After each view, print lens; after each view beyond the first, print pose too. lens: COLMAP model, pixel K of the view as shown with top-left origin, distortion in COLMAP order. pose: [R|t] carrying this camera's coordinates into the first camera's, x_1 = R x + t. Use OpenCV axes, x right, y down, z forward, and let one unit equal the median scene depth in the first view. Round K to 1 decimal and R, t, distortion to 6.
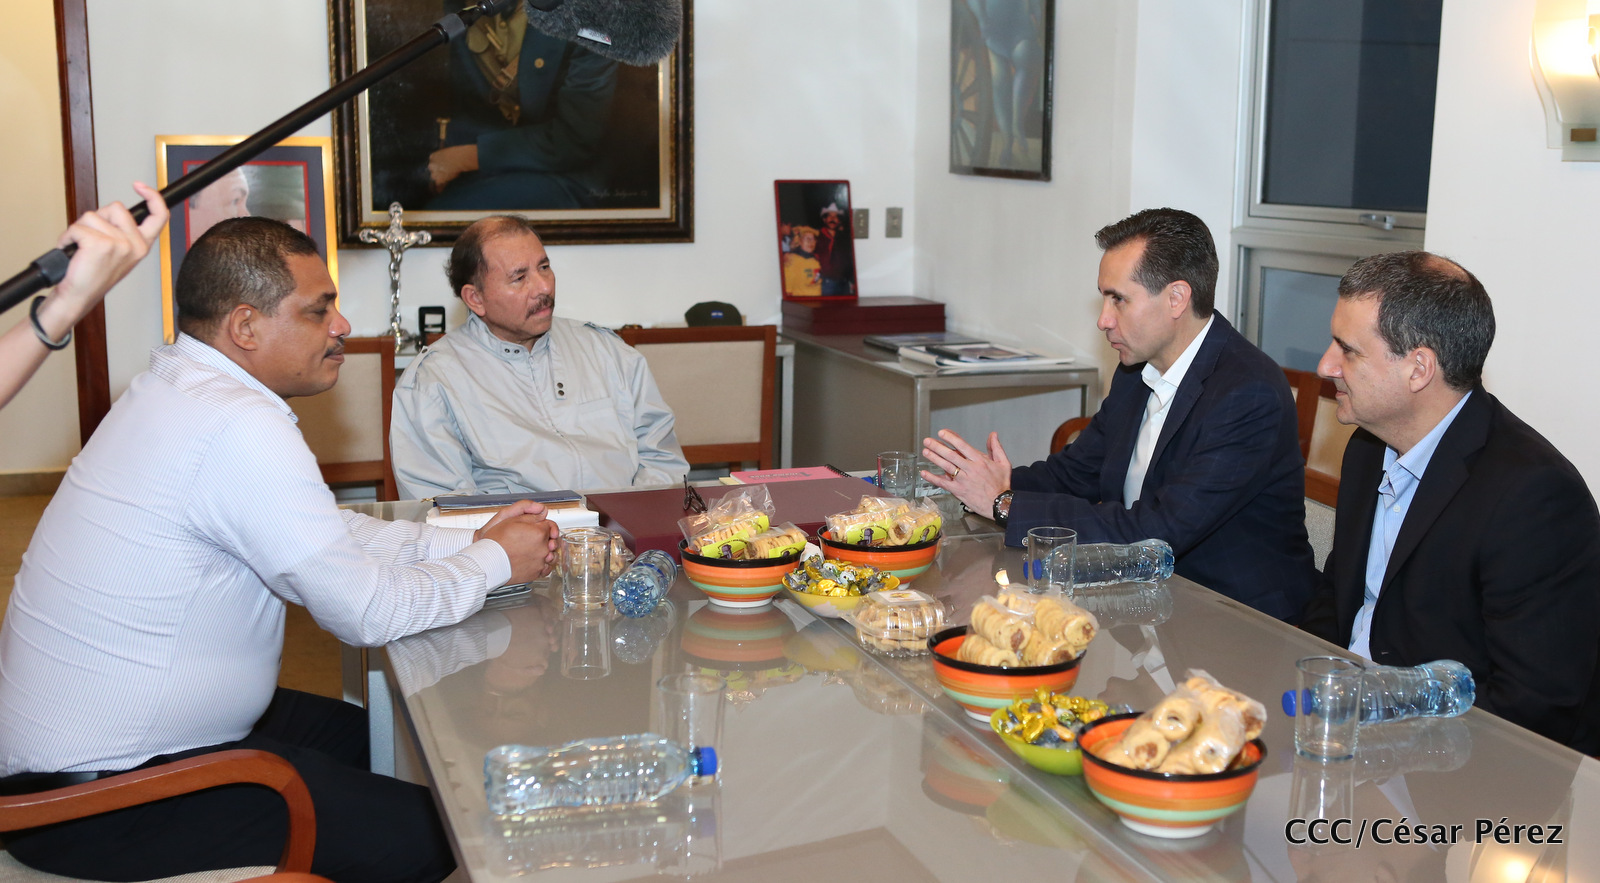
lens RADIAL K [[1833.9, 0, 800.0], [0, 1833.9, 441.5], [0, 0, 1]] dist [-0.031428, 0.000175]
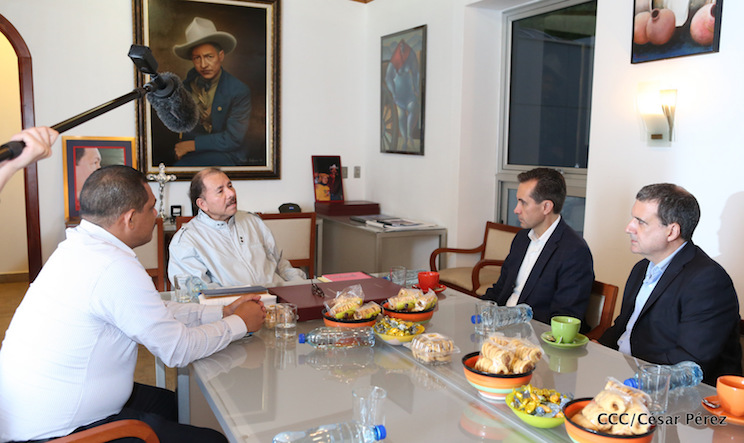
lens RADIAL K [[659.7, 0, 372.0], [0, 659.7, 221.5], [0, 0, 1]] dist [-0.044980, 0.019339]
pose [[0.992732, -0.007673, 0.120101, -0.046347], [0.013314, 0.998842, -0.046238, -0.007433], [-0.119607, 0.047501, 0.991684, 0.089579]]
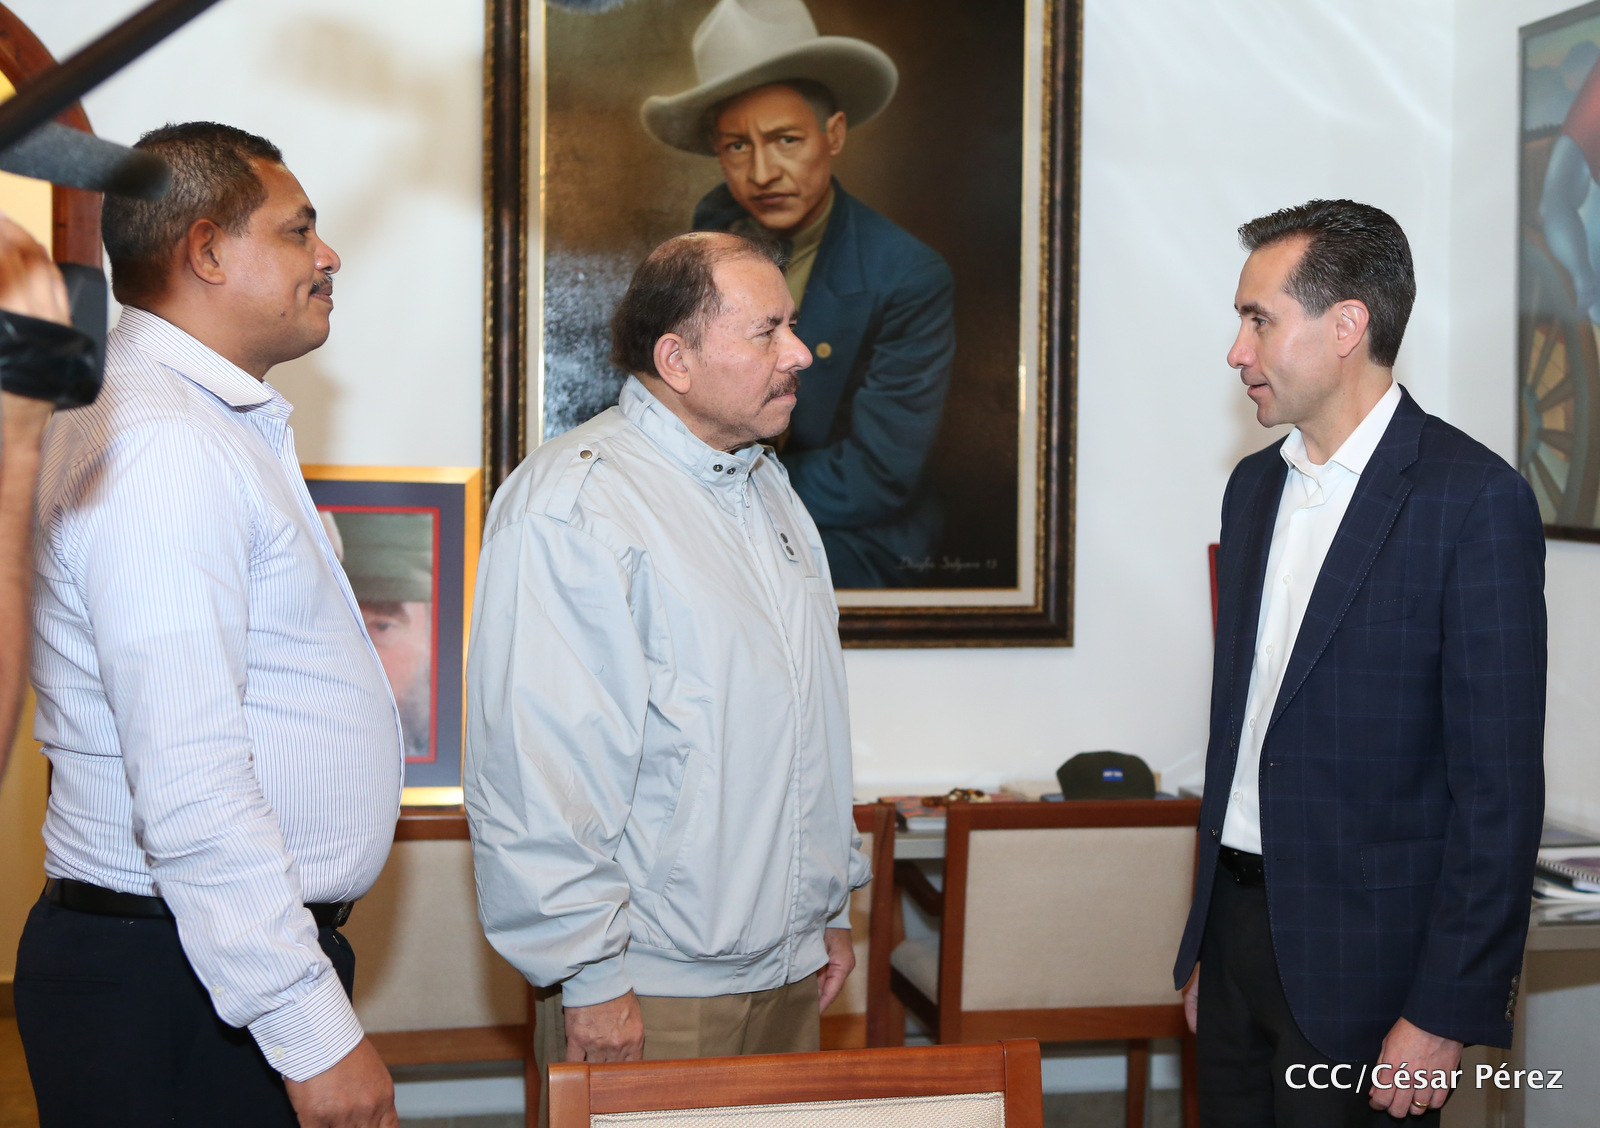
lens RADIAL K [[2390.6, 0, 857.6], [0, 2390.6, 486.7], [0, 0, 1]] dist [-0.029184, 0.672149]
pose [[0.990311, 0.007223, -0.138677, -0.021884], [-0.028539, 0.987915, -0.152347, -0.043352], [0.135901, 0.154829, 0.978549, 0.243531]]
